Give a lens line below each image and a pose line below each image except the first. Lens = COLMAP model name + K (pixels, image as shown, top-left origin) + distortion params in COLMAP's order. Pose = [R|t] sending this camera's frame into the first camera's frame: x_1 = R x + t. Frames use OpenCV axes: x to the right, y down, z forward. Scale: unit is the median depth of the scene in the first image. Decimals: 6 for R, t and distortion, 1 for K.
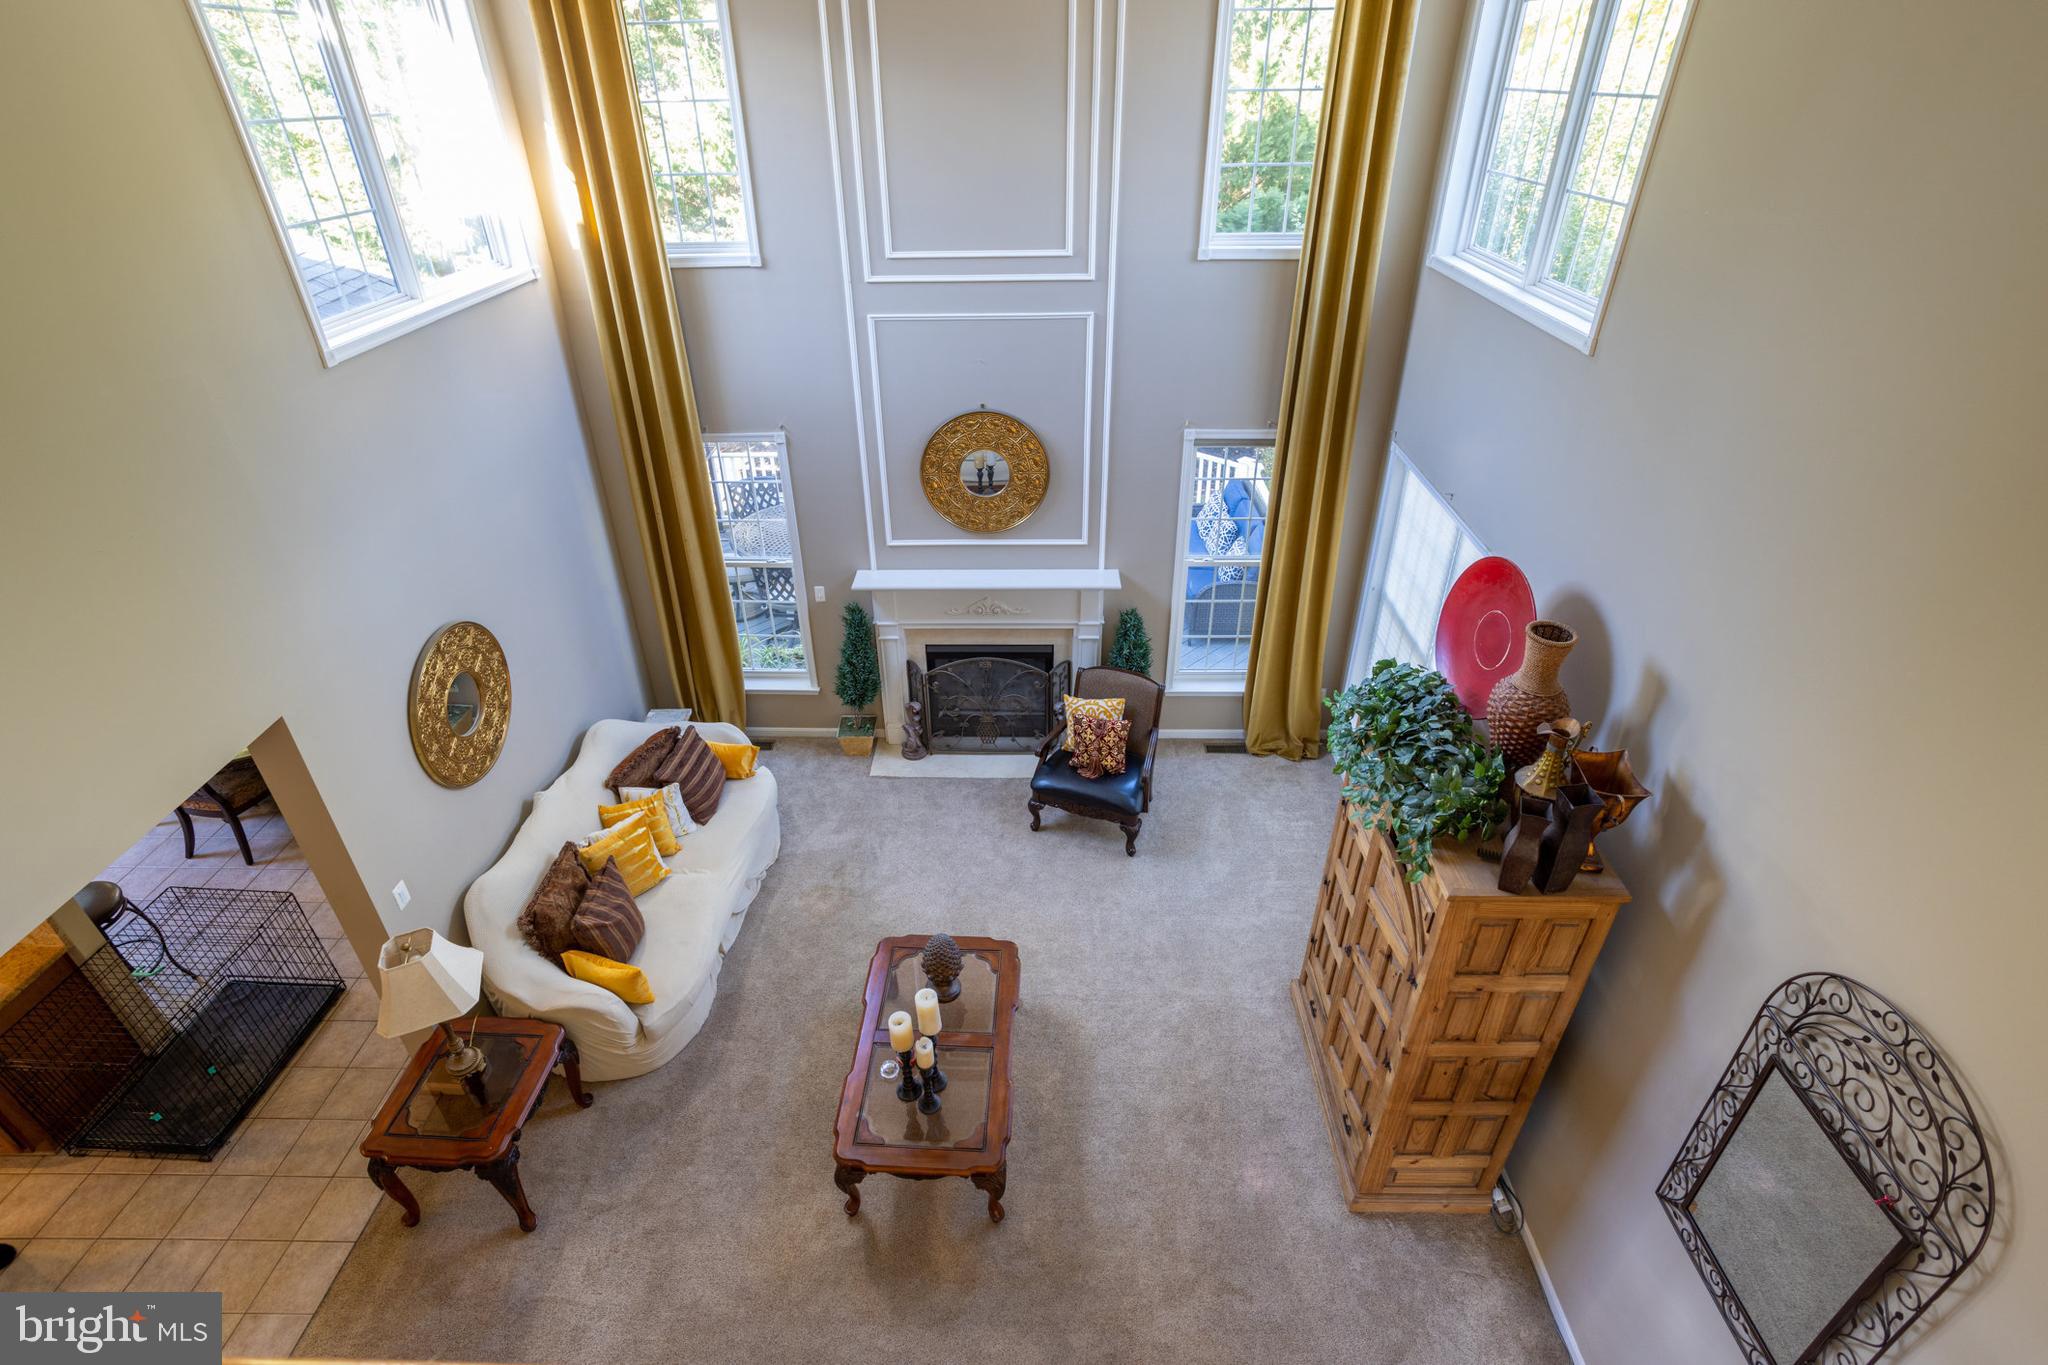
lens RADIAL K [[999.7, 0, 1013.6], [0, 999.7, 676.4], [0, 0, 1]] dist [-0.028832, 0.012005]
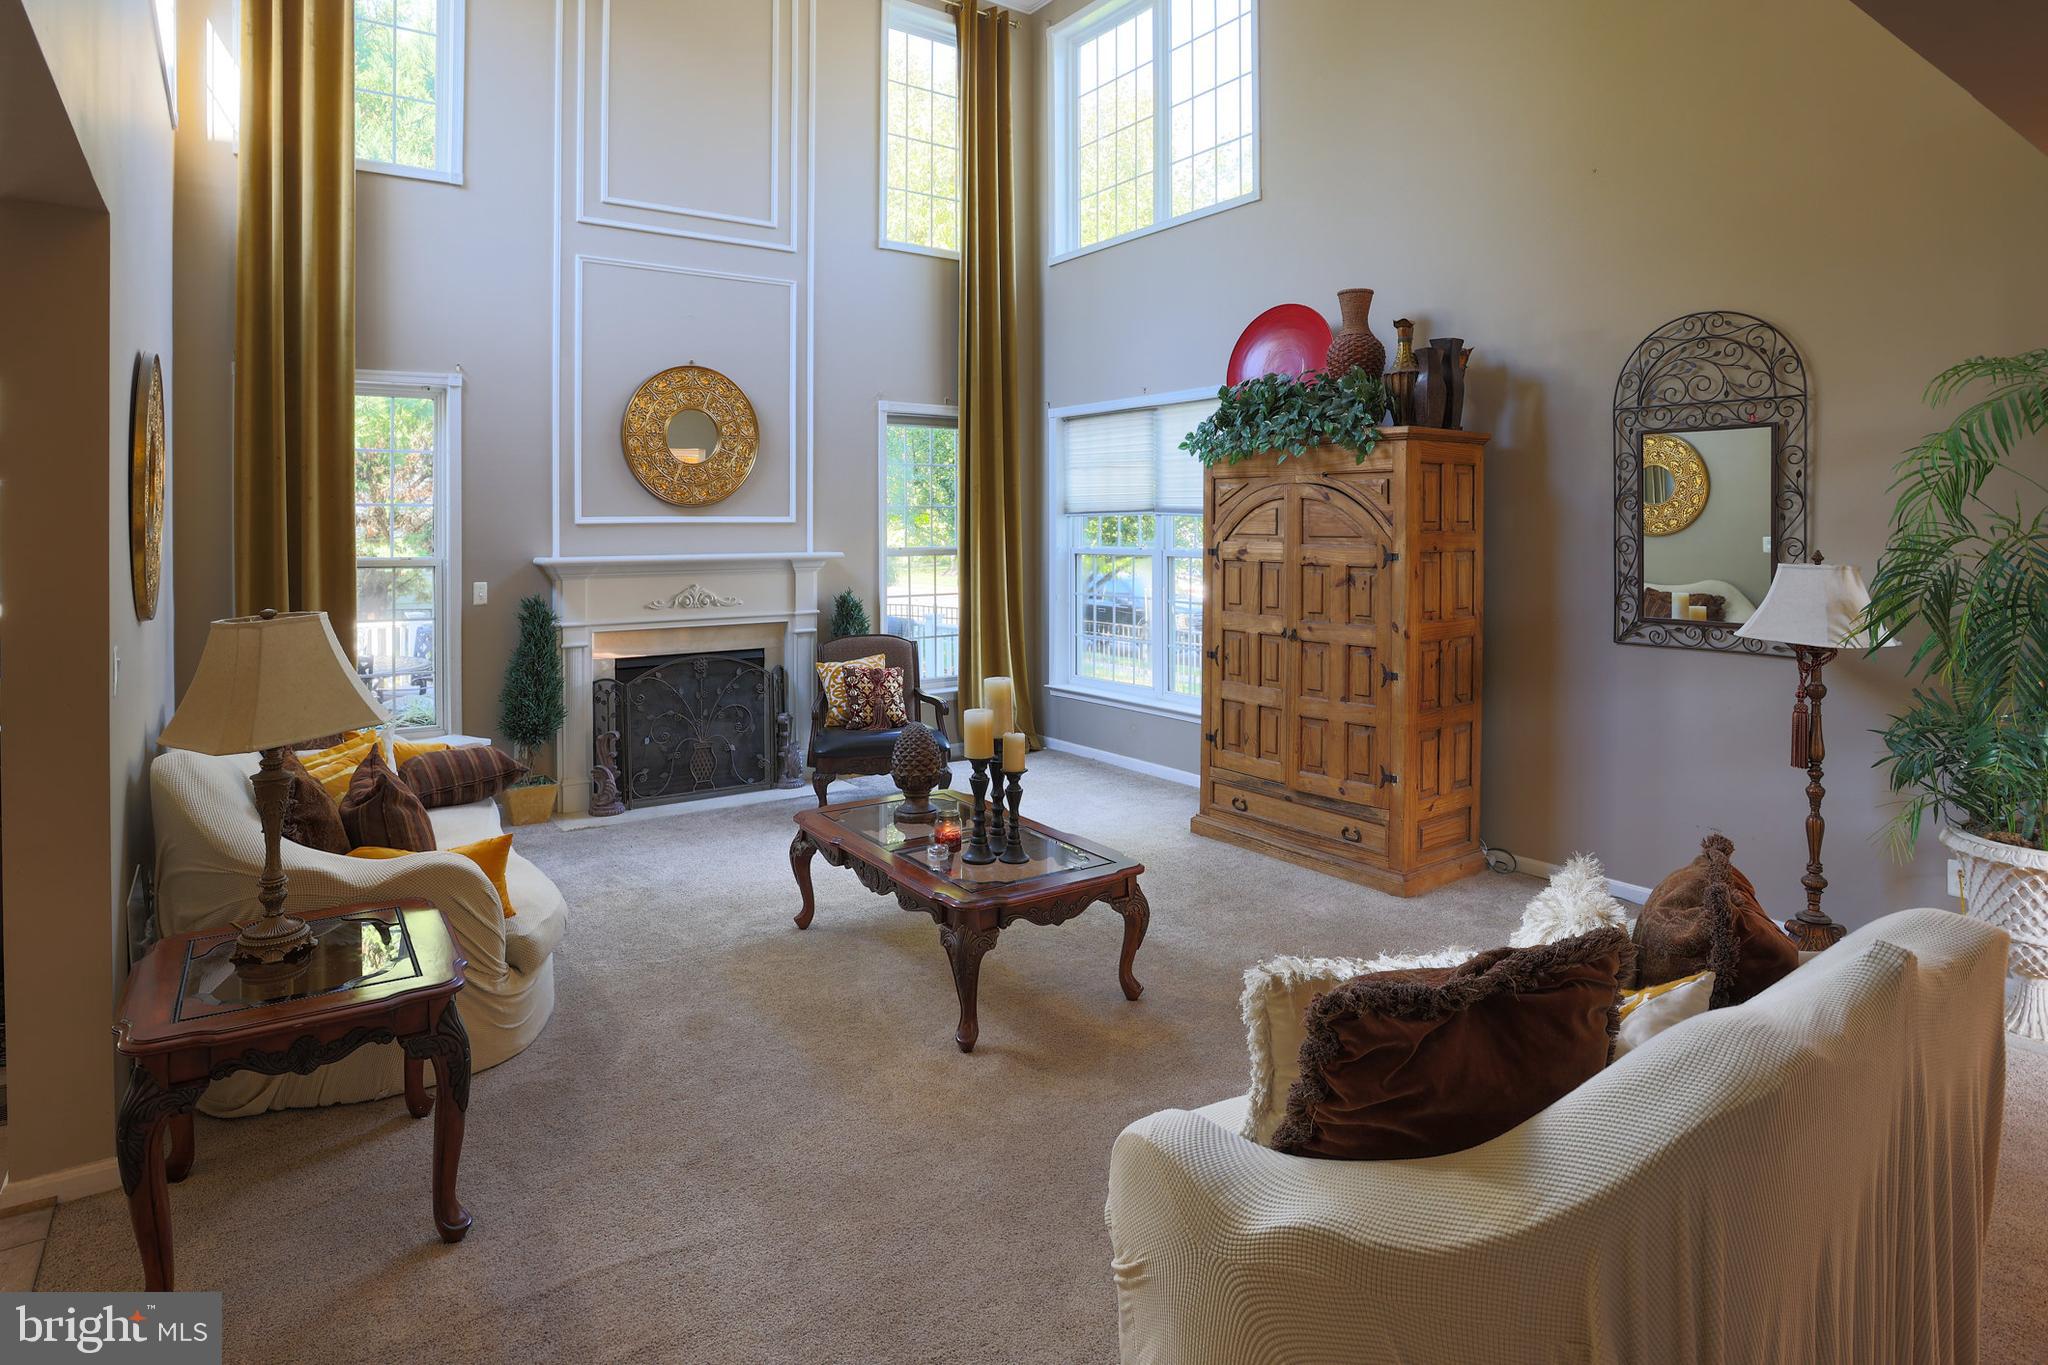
lens RADIAL K [[1123.4, 0, 975.6], [0, 1123.4, 538.2], [0, 0, 1]] dist [-0.024679, -0.000186]
pose [[0.816390, 0.005042, 0.577479, -0.429958], [0.295545, 0.855445, -0.425285, 0.409578], [-0.496146, 0.517869, 0.696886, 0.210708]]
